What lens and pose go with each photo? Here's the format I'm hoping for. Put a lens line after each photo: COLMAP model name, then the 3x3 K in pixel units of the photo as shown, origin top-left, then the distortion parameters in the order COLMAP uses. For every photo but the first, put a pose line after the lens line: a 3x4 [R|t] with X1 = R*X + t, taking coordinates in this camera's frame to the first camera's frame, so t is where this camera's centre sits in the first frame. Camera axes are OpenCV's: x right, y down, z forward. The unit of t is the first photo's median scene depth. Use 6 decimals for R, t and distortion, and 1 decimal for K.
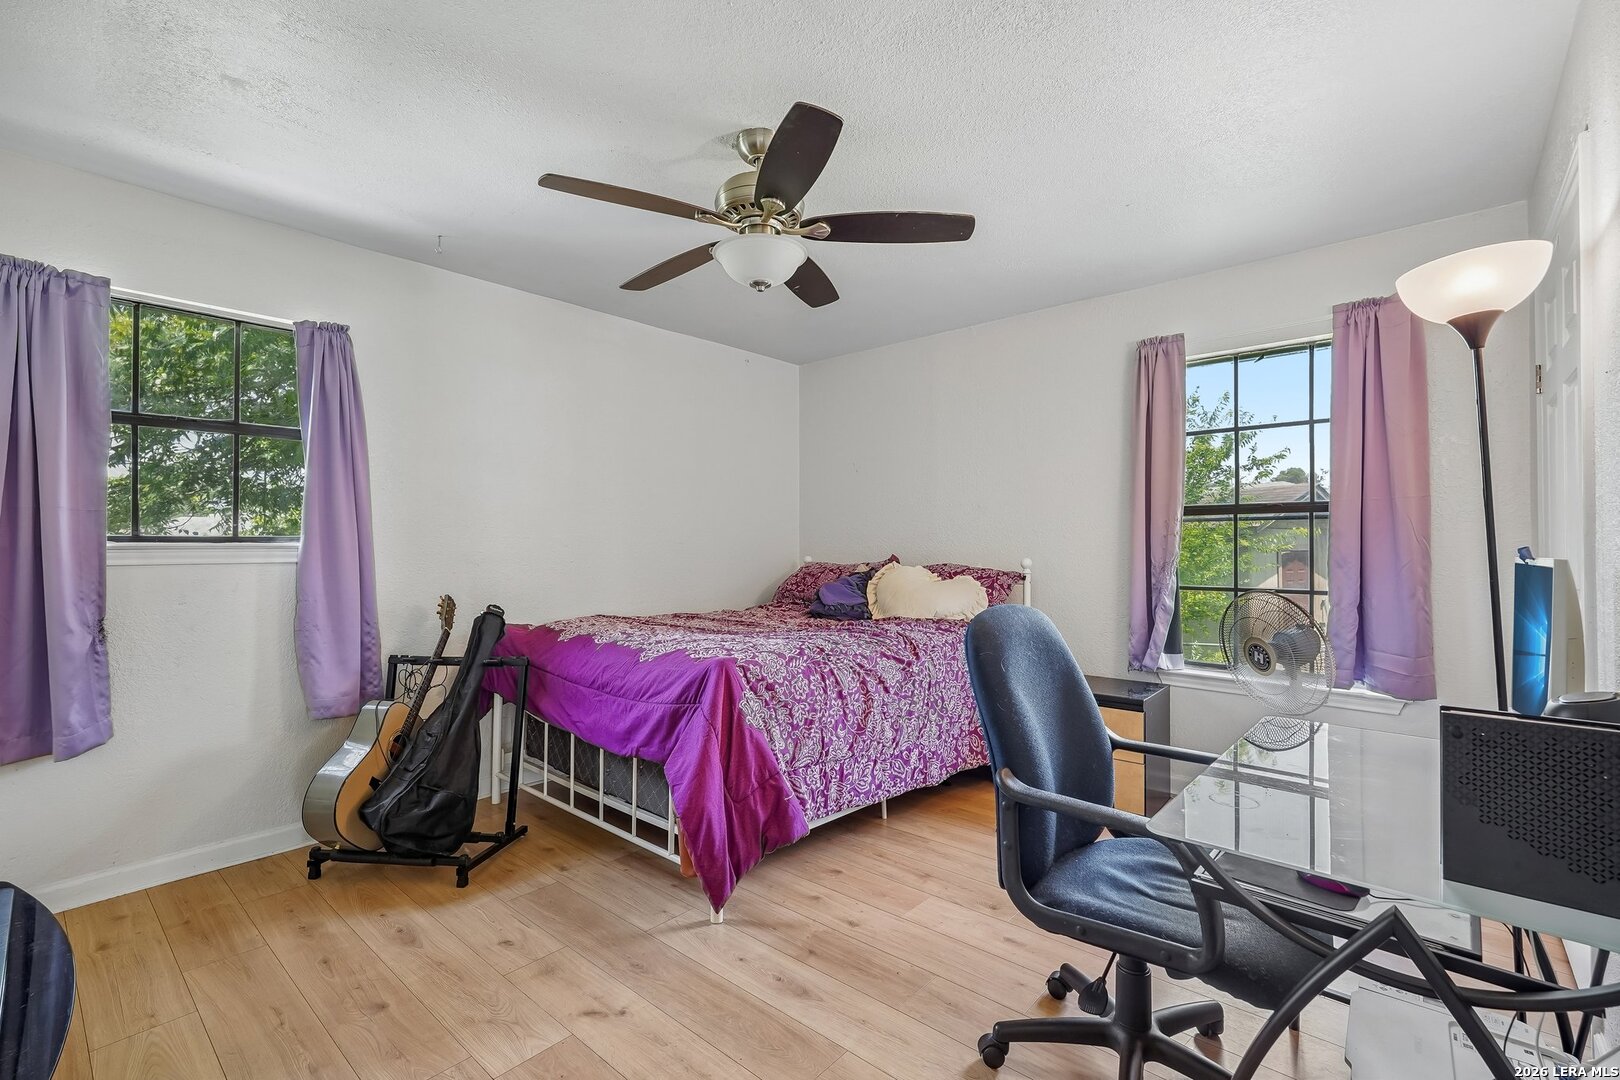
lens RADIAL K [[735.5, 0, 810.0], [0, 735.5, 540.0], [0, 0, 1]] dist [-0.021493, 0.012169]
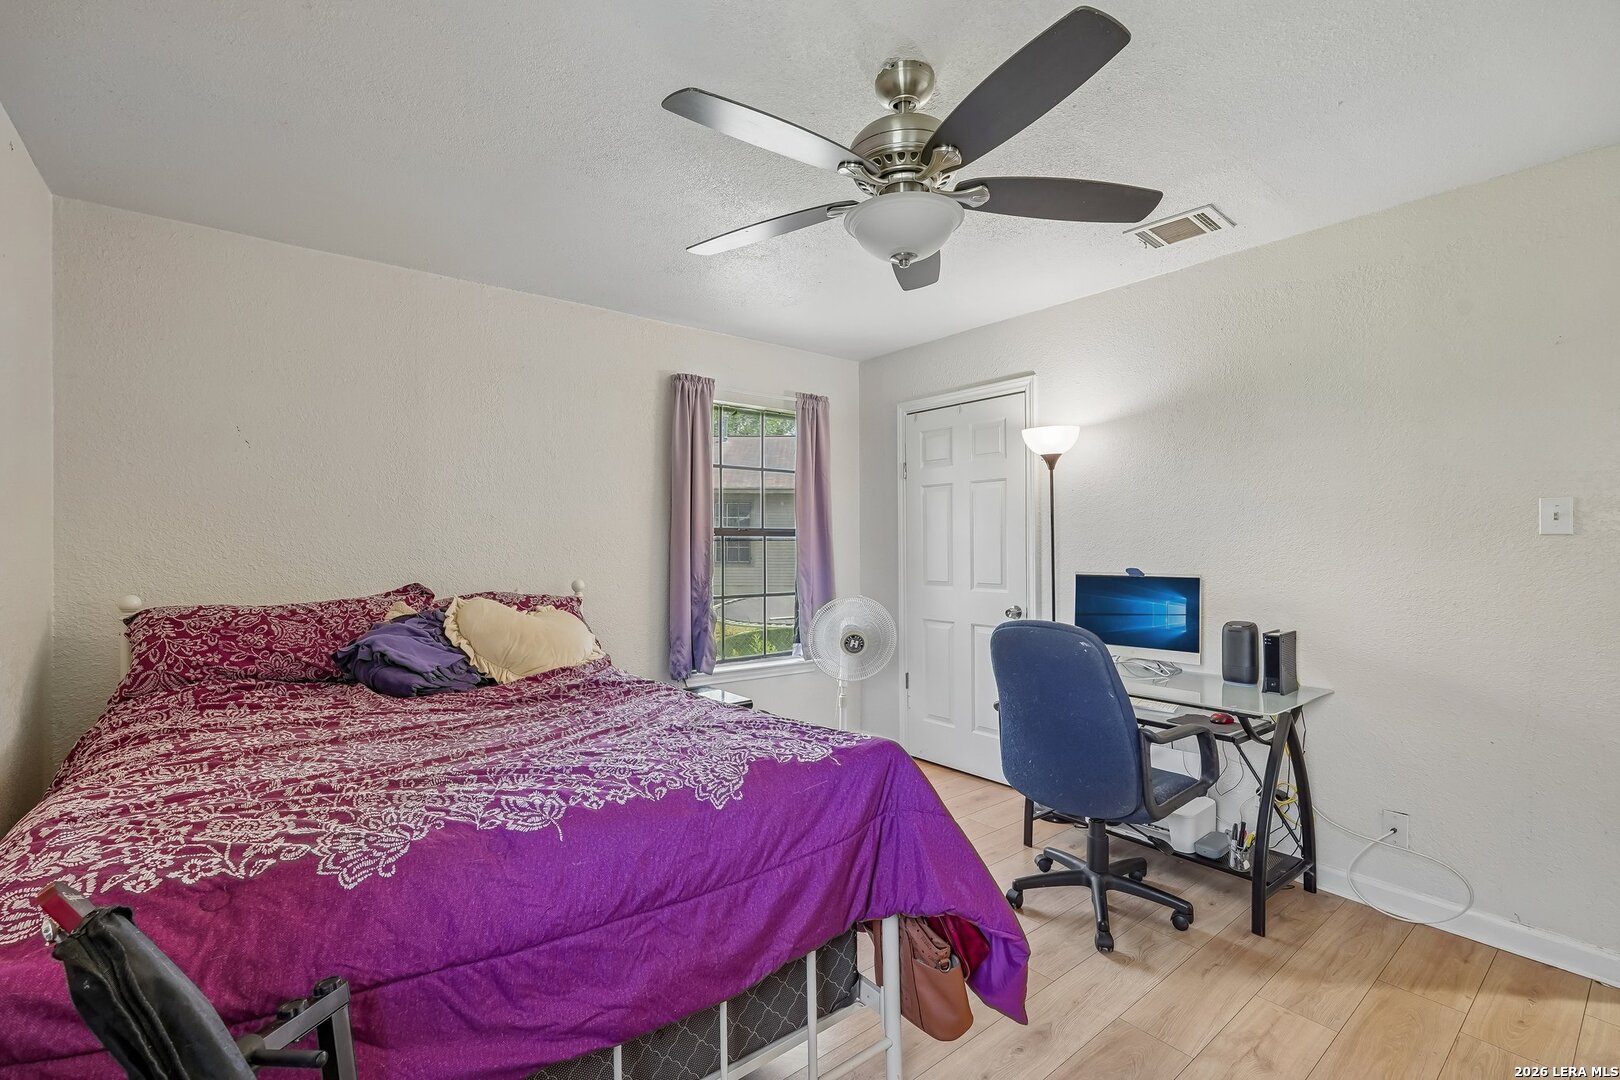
lens RADIAL K [[722.3, 0, 810.0], [0, 722.3, 540.0], [0, 0, 1]] dist [-0.000003, -0.000039]
pose [[0.182459, -0.005649, 0.983197, -0.762156], [-0.009281, 0.999929, 0.007467, -0.048051], [-0.983170, -0.010487, 0.182393, 0.829842]]
